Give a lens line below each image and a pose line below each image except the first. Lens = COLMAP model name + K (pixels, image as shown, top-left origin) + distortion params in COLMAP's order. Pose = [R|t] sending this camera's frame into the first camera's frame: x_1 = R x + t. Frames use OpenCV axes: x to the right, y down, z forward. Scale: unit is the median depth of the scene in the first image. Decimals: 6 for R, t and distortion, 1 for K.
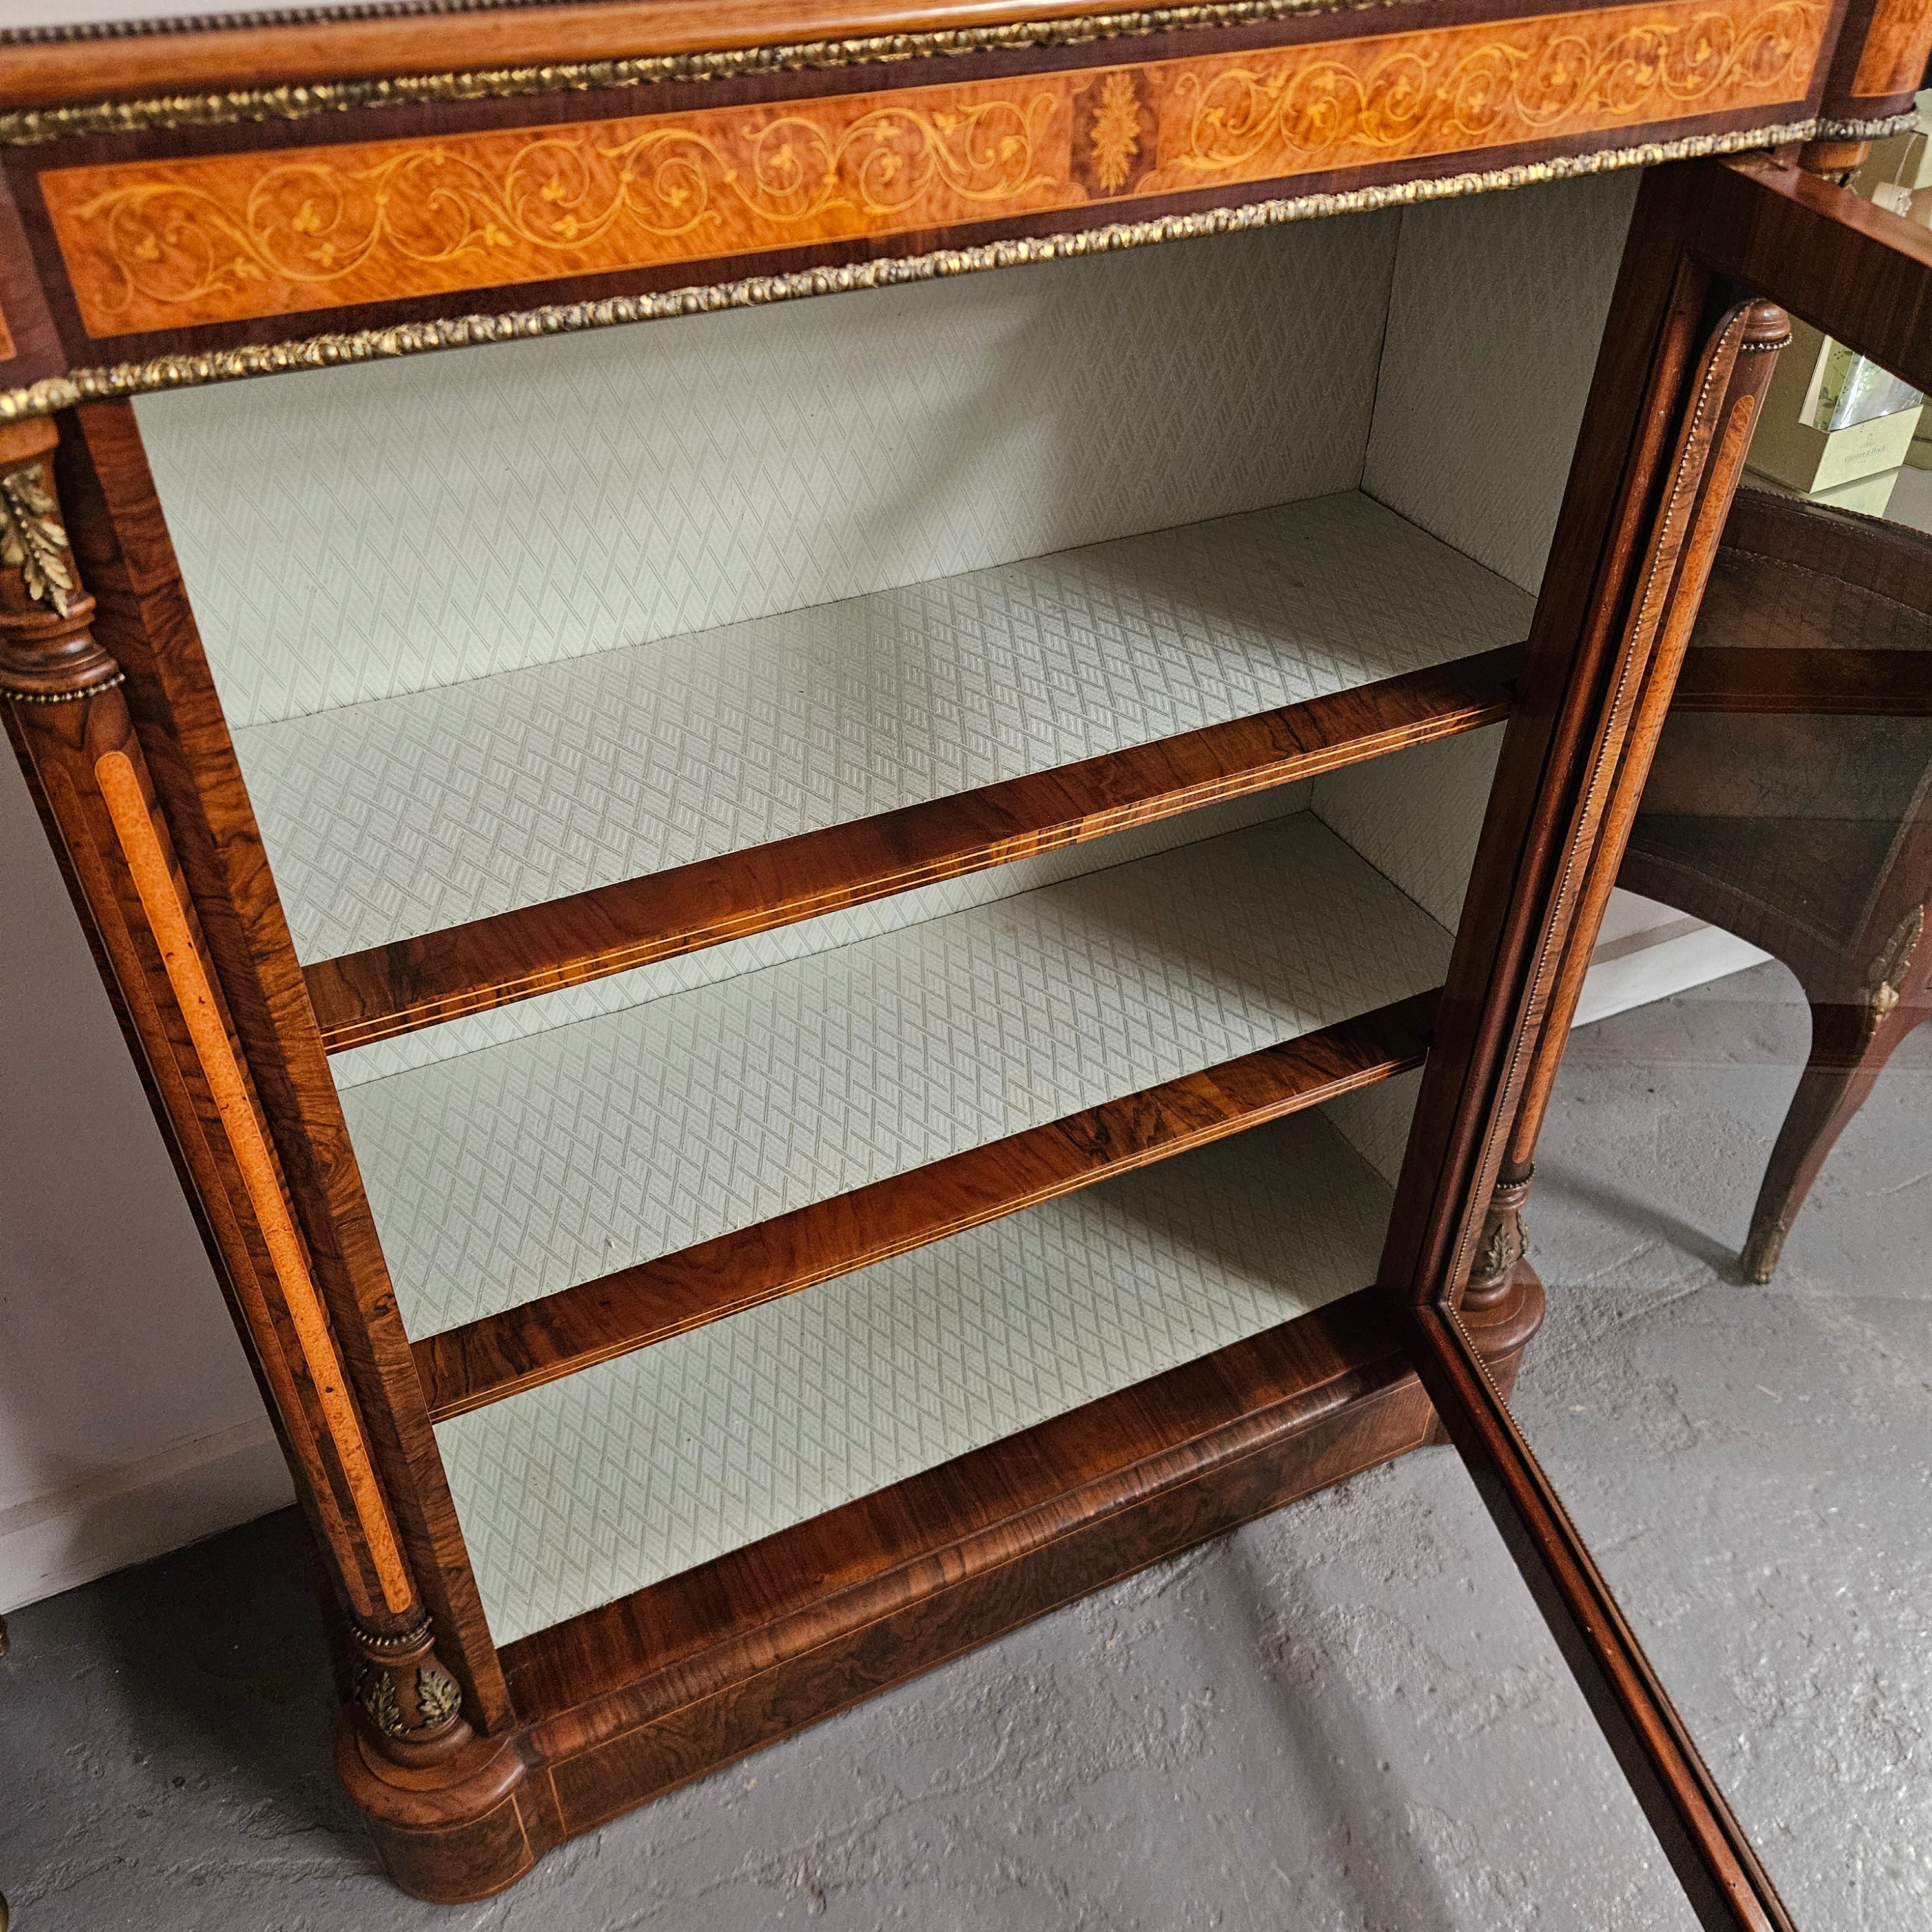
lens RADIAL K [[1751.8, 0, 958.2], [0, 1751.8, 958.1], [0, 0, 1]] dist [0.034165, 0.000000]
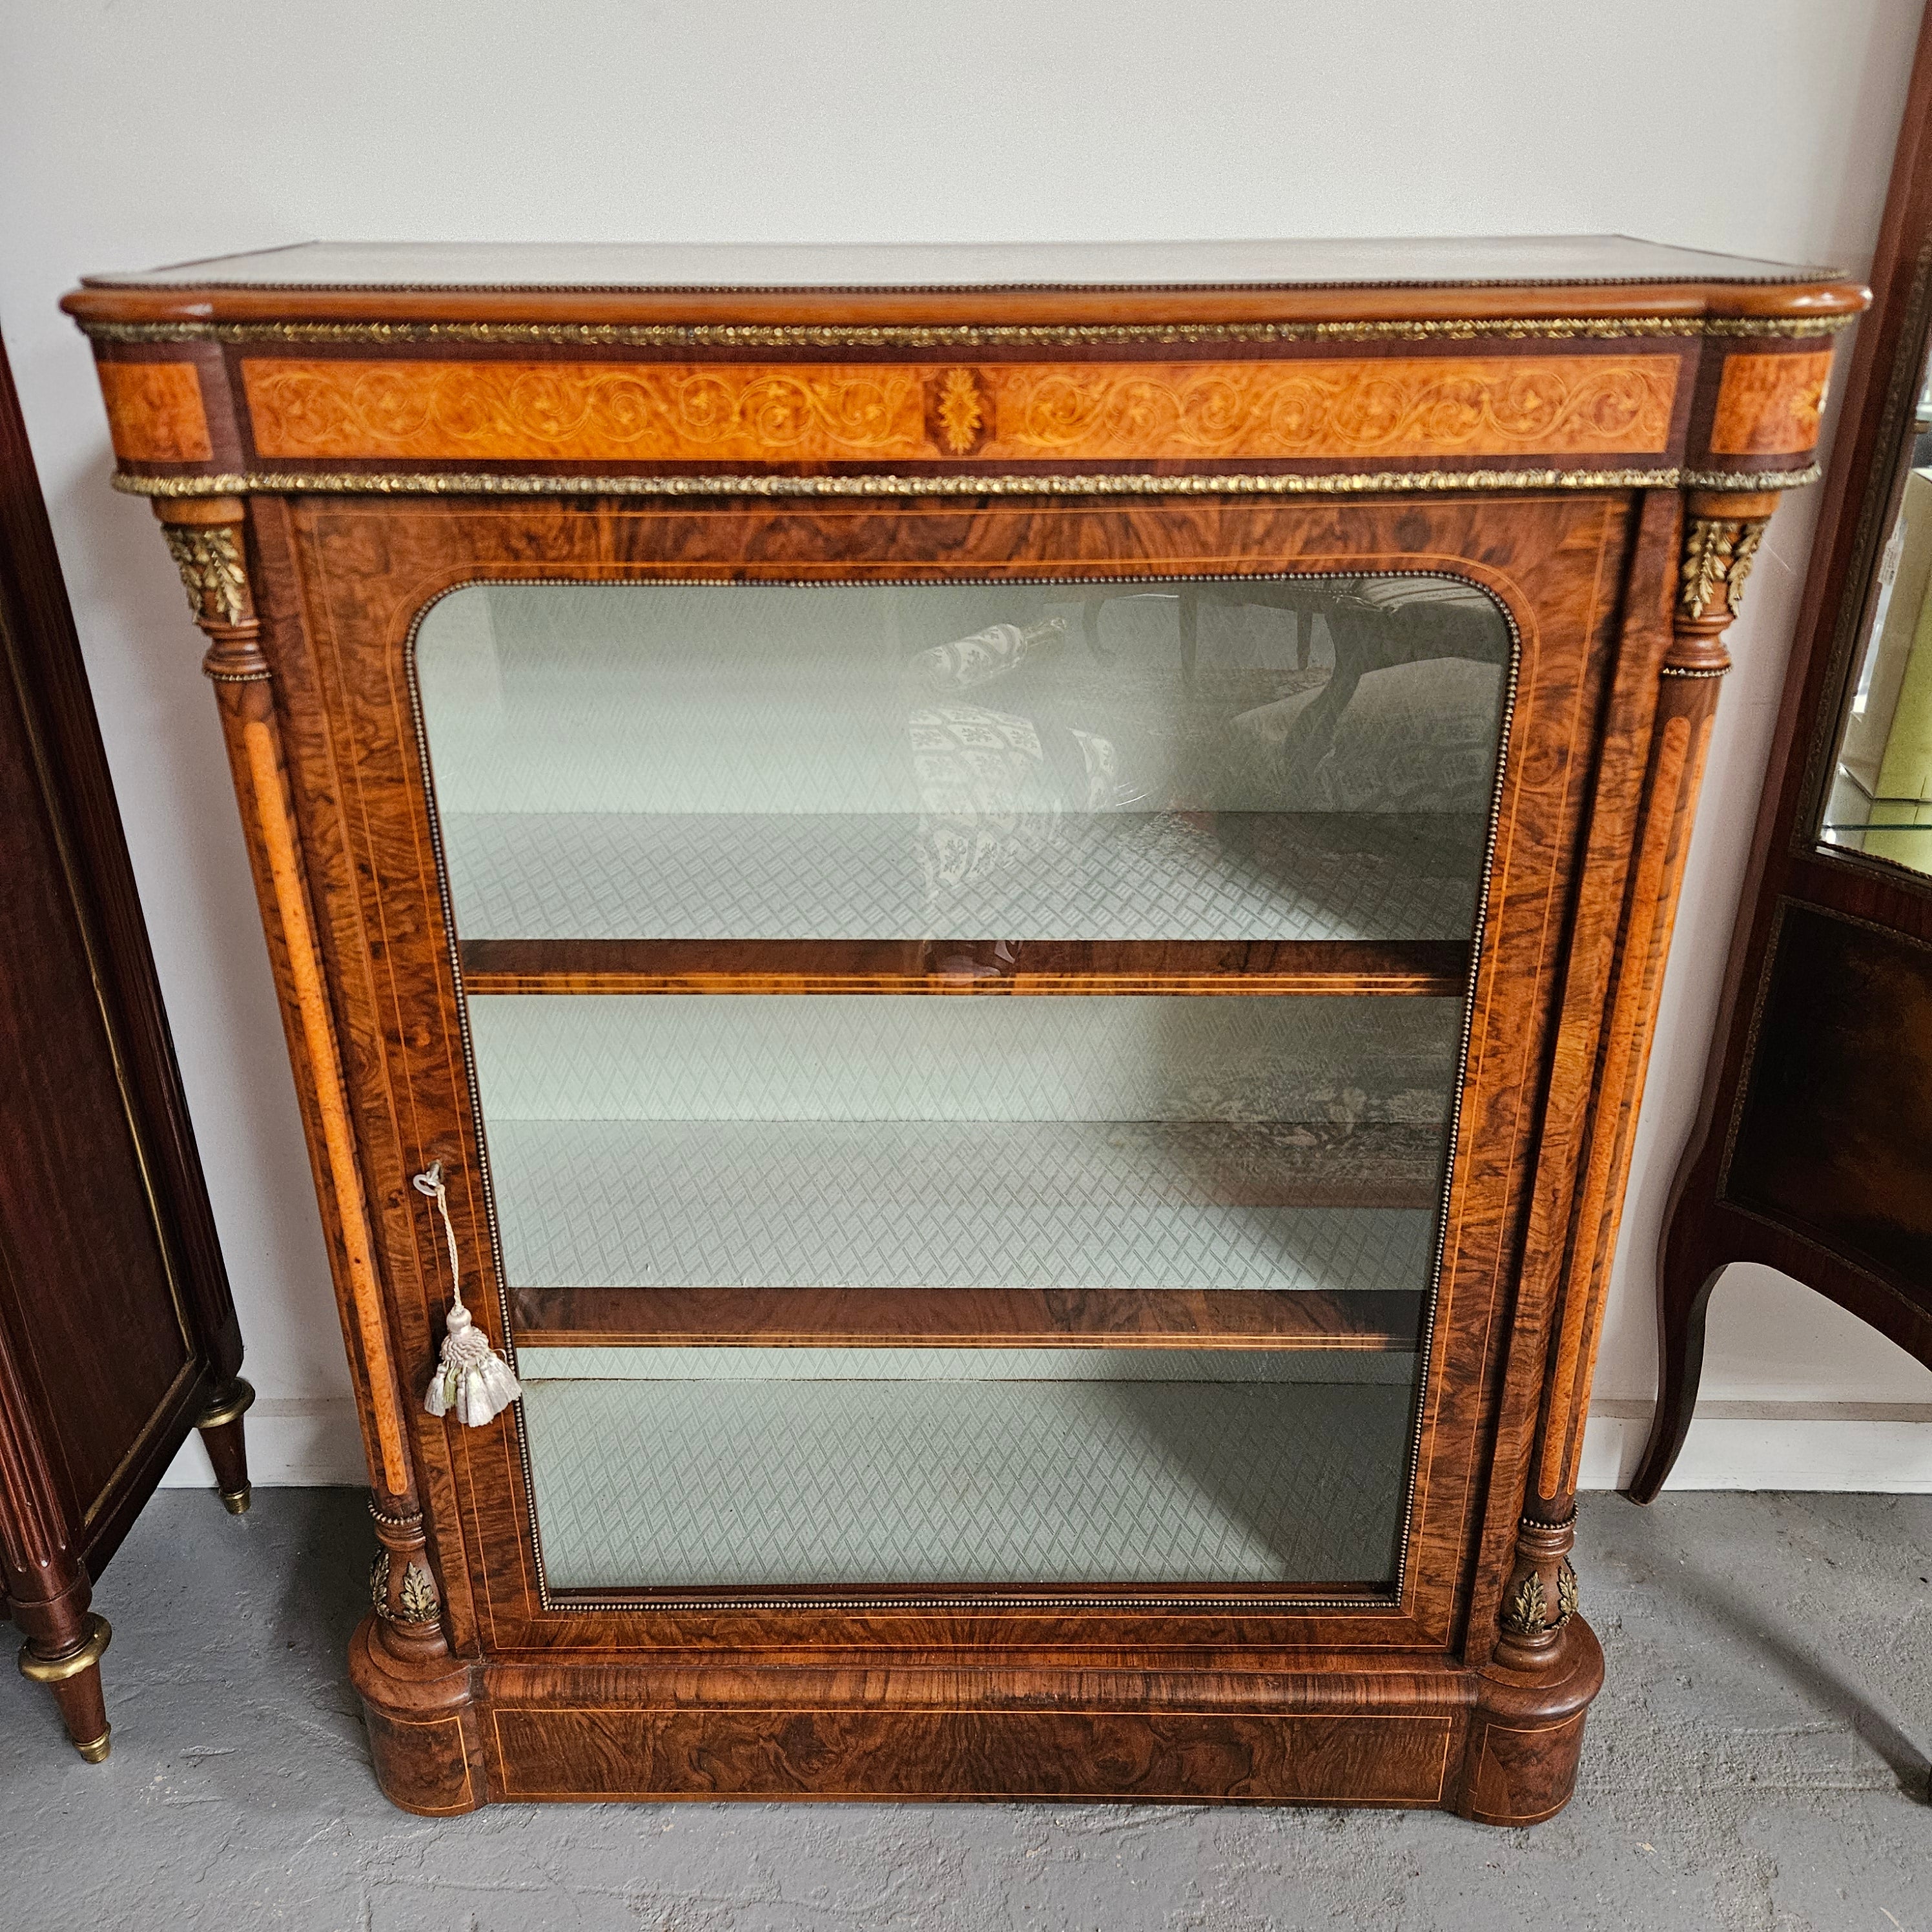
lens RADIAL K [[1751.8, 0, 955.5], [0, 1751.8, 950.1], [0, 0, 1]] dist [0.034165, 0.000000]
pose [[0.889080, 0.180472, -0.420673, 0.732371], [-0.274254, 0.945809, -0.173867, 0.168960], [0.366499, 0.269953, 0.890395, -0.108103]]
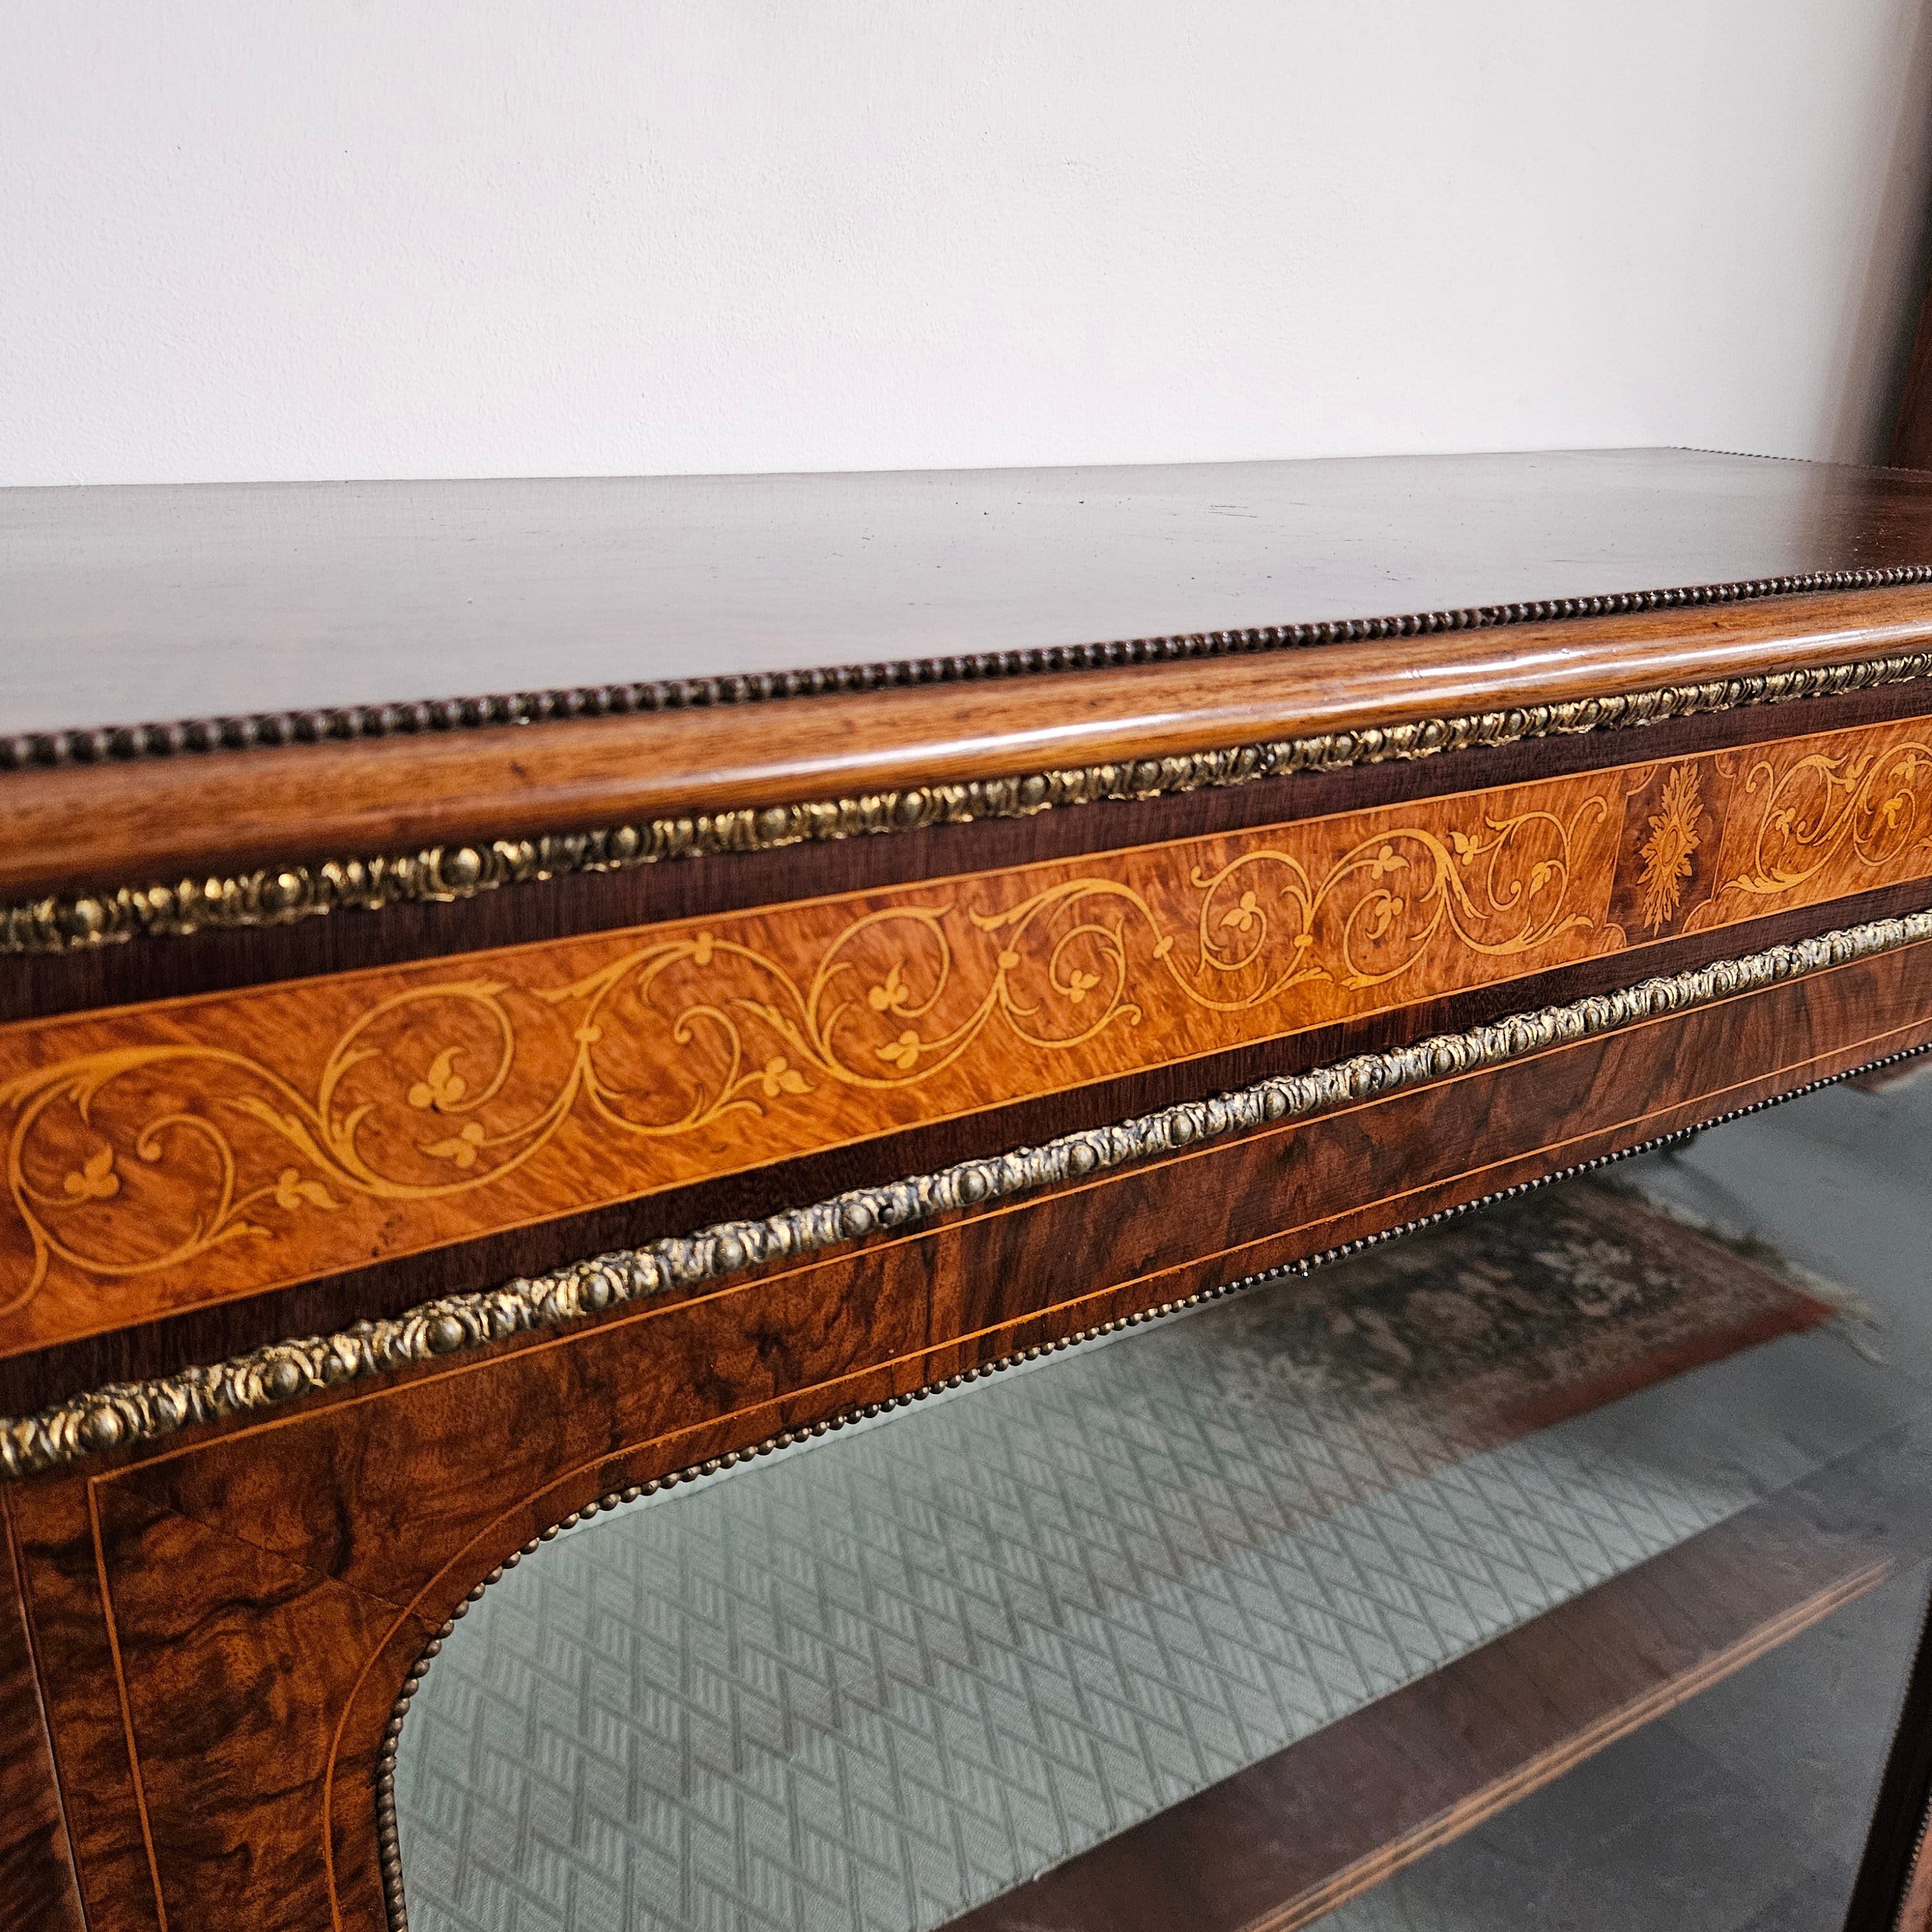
lens RADIAL K [[1751.8, 0, 940.6], [0, 1751.8, 959.4], [0, 0, 1]] dist [0.034165, 0.000000]
pose [[0.994496, -0.021459, 0.102557, -0.233226], [0.053023, 0.947292, -0.315953, -0.242440], [-0.090371, 0.319652, 0.943216, 0.438138]]
